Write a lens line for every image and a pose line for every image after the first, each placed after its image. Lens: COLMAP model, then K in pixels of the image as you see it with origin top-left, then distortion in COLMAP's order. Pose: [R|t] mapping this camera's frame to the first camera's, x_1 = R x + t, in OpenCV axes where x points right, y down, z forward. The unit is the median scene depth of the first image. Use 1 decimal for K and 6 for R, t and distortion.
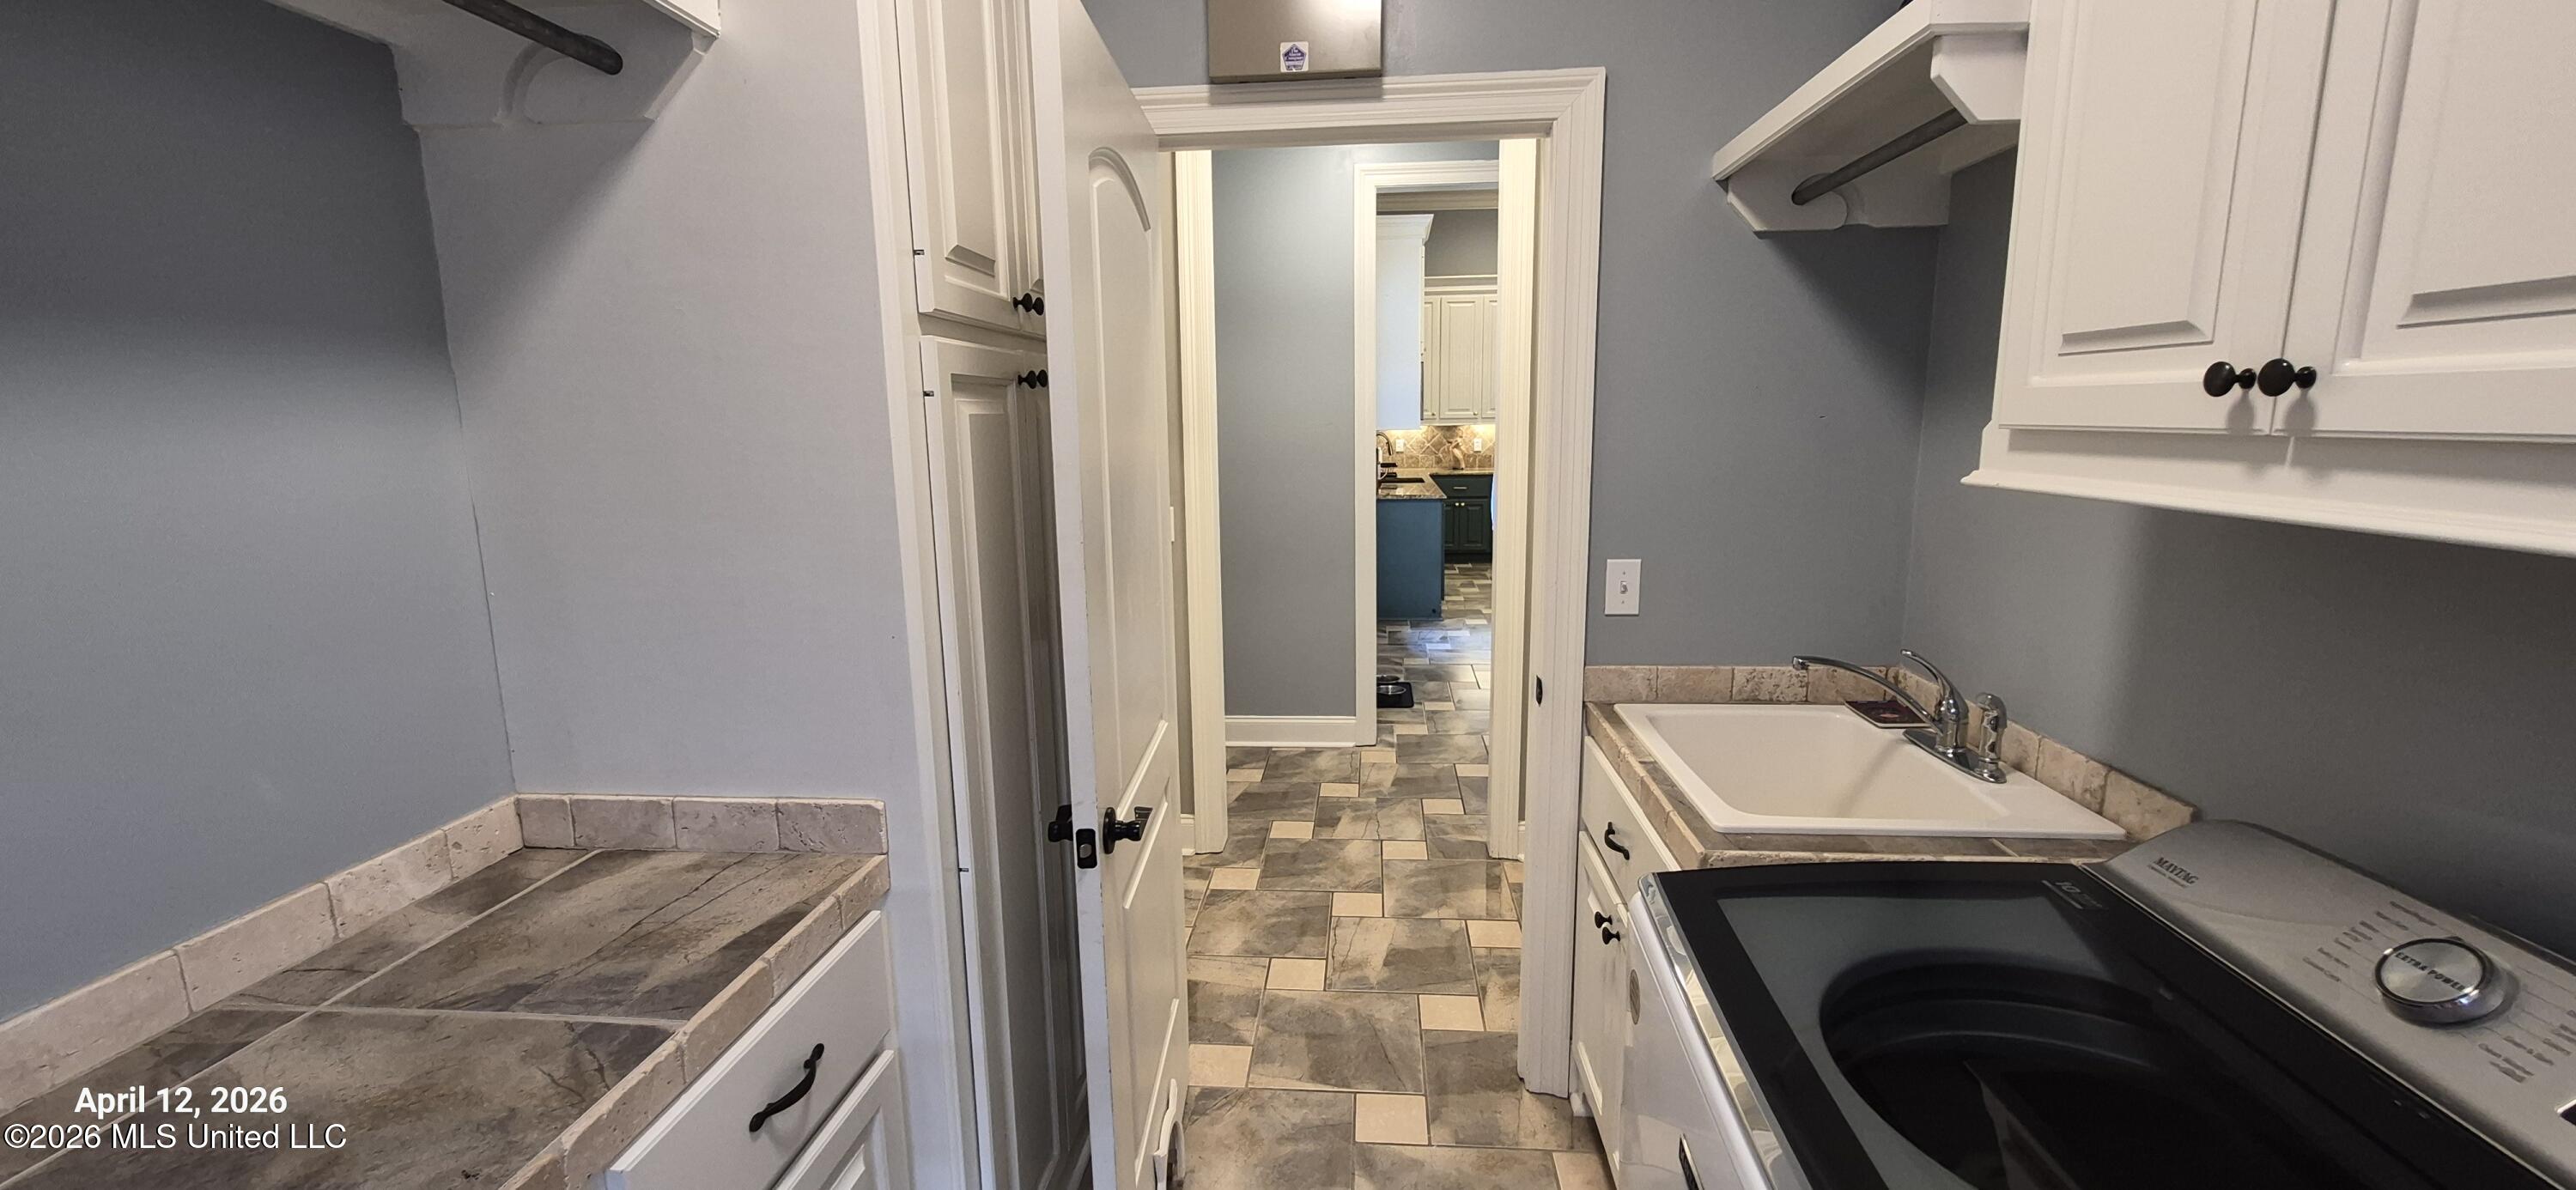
lens RADIAL K [[1020.4, 0, 1288.3], [0, 1020.4, 588.0], [0, 0, 1]] dist [0.000250, 0.000037]
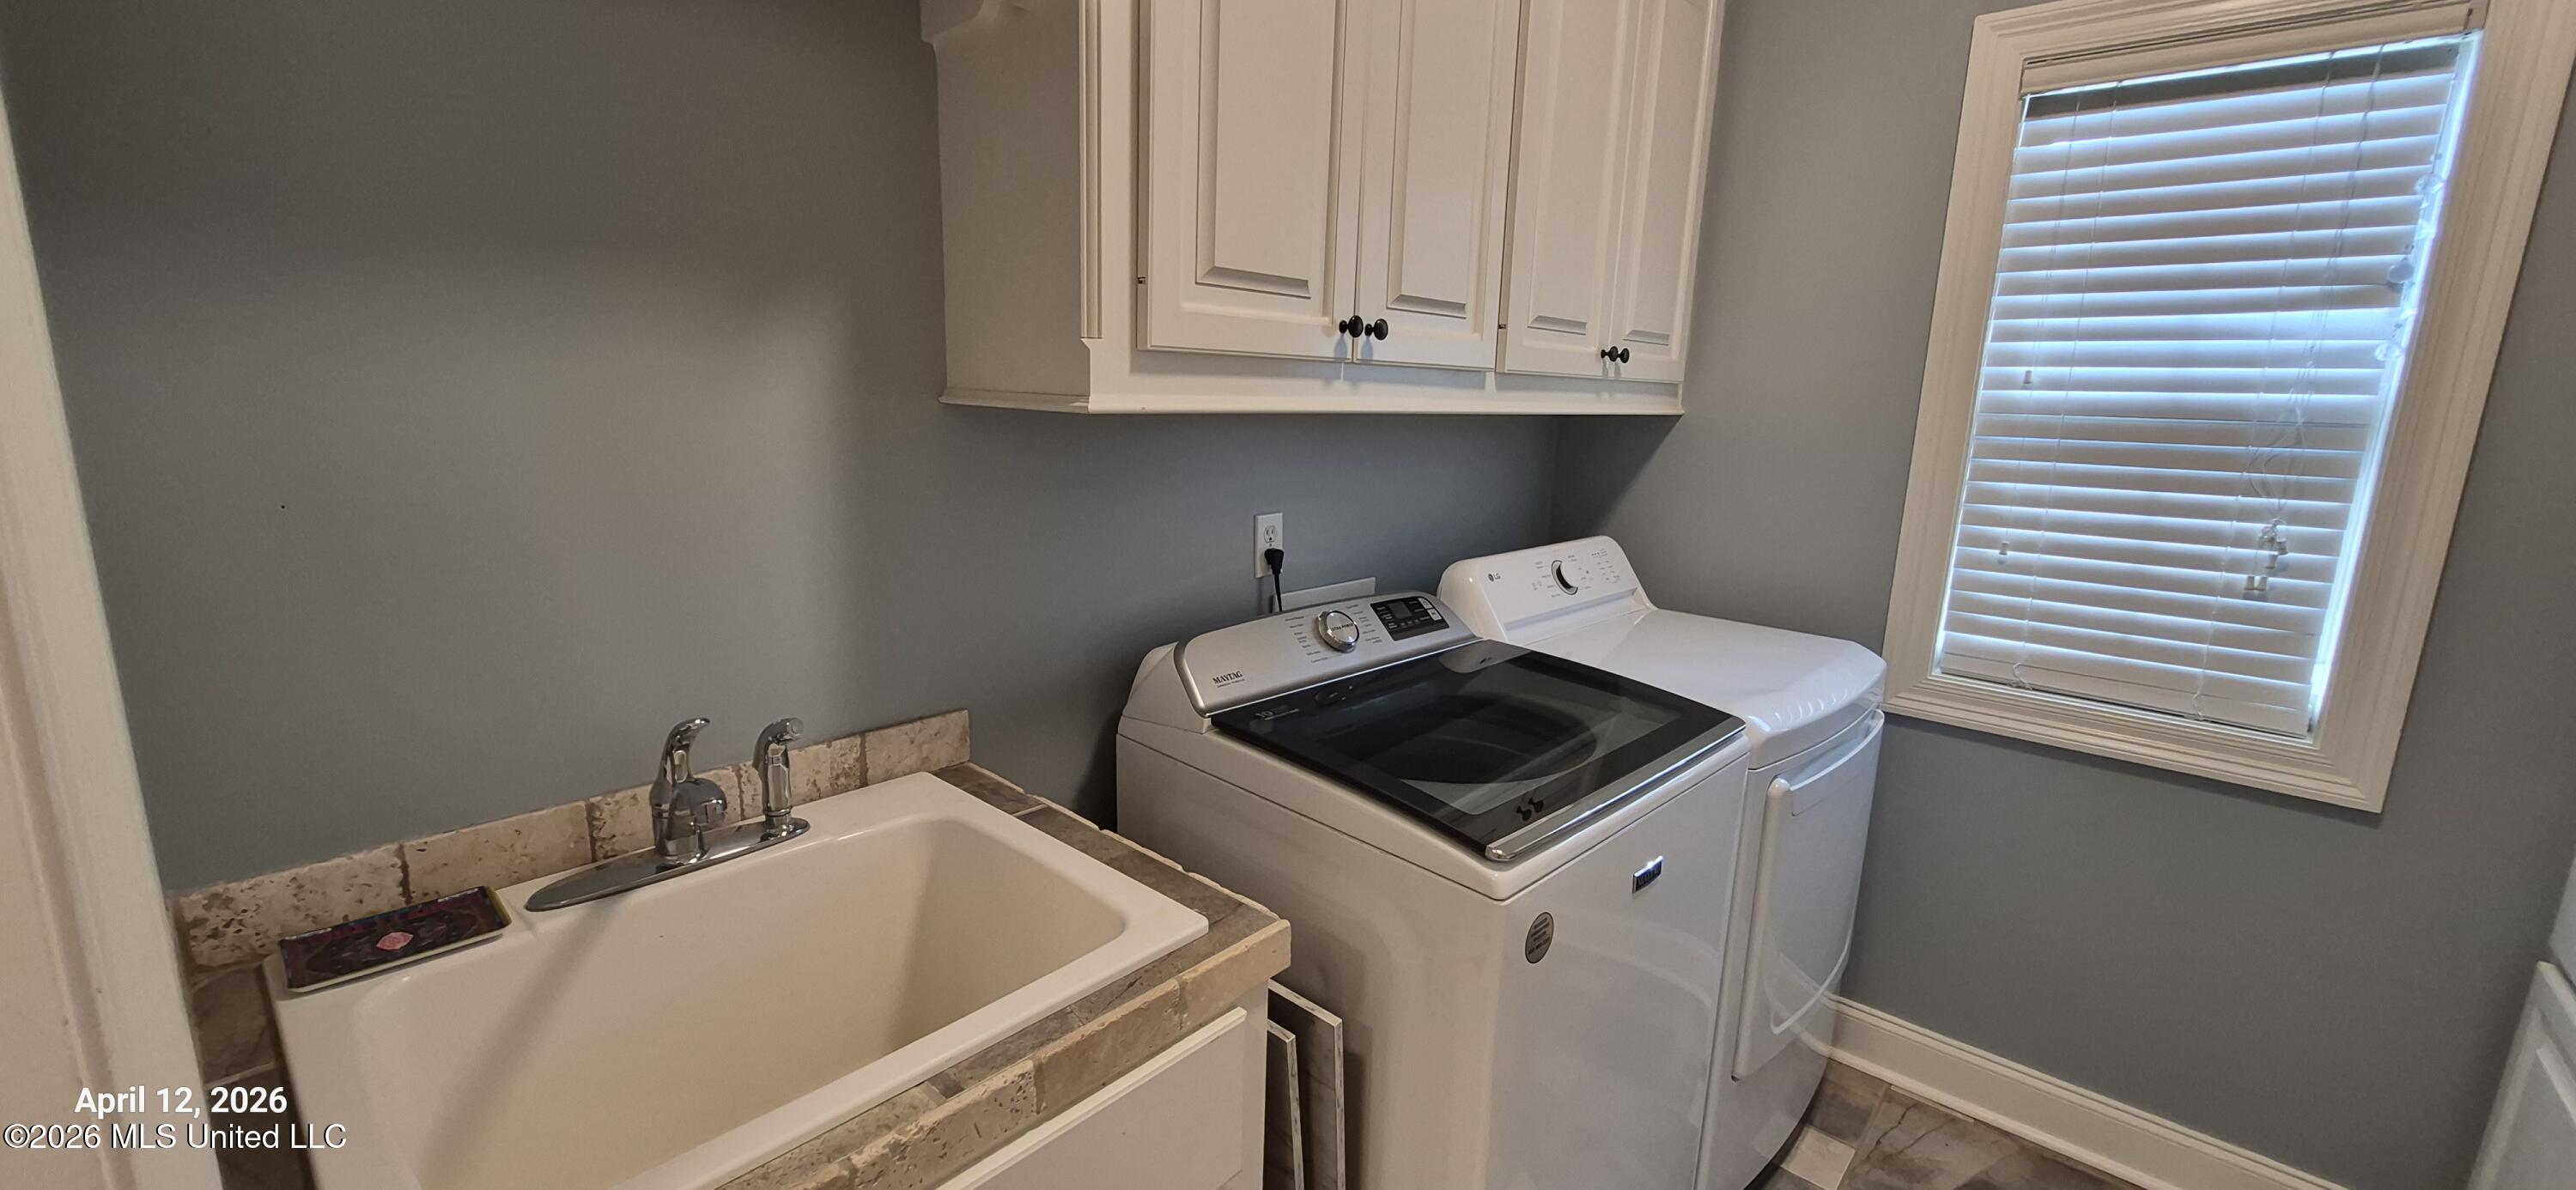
lens RADIAL K [[1020.4, 0, 1288.3], [0, 1020.4, 588.0], [0, 0, 1]] dist [0.000250, 0.000037]
pose [[-0.790747, -0.131858, 0.597773, -0.009662], [0.082028, 0.944893, 0.316936, -0.244199], [-0.606622, 0.299650, -0.736355, 1.731353]]
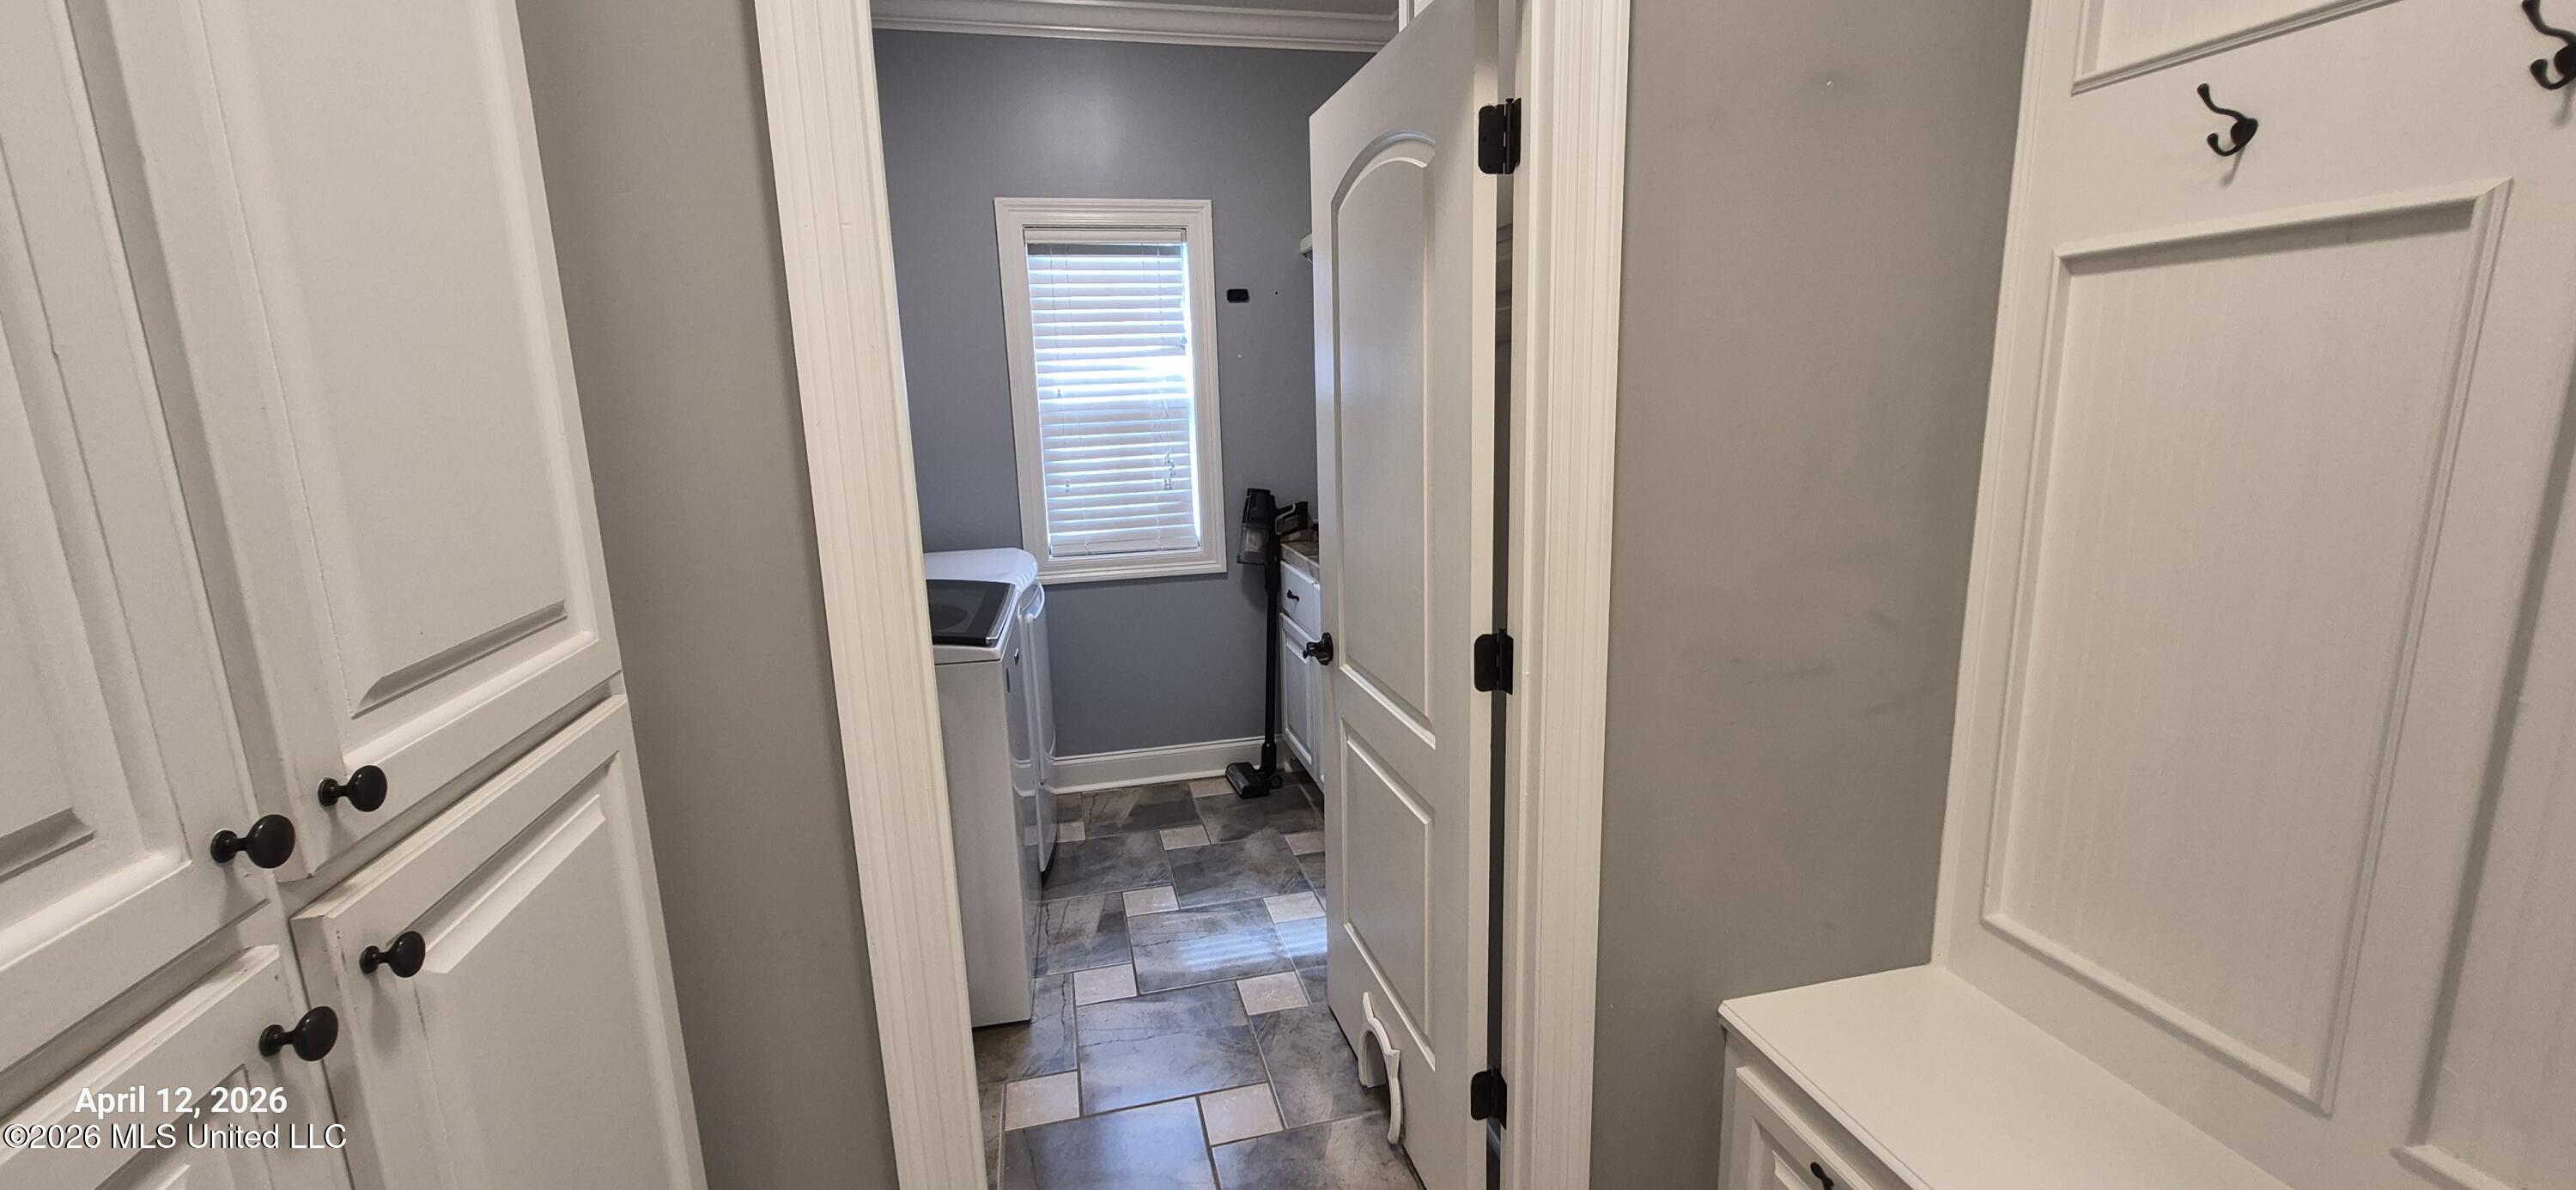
lens RADIAL K [[1020.4, 0, 1288.3], [0, 1020.4, 588.0], [0, 0, 1]] dist [0.000250, 0.000037]
pose [[-0.951641, 0.098383, -0.291032, 0.325464], [-0.010816, 0.936018, 0.351786, -0.457096], [0.307021, 0.337922, -0.889689, 2.728686]]
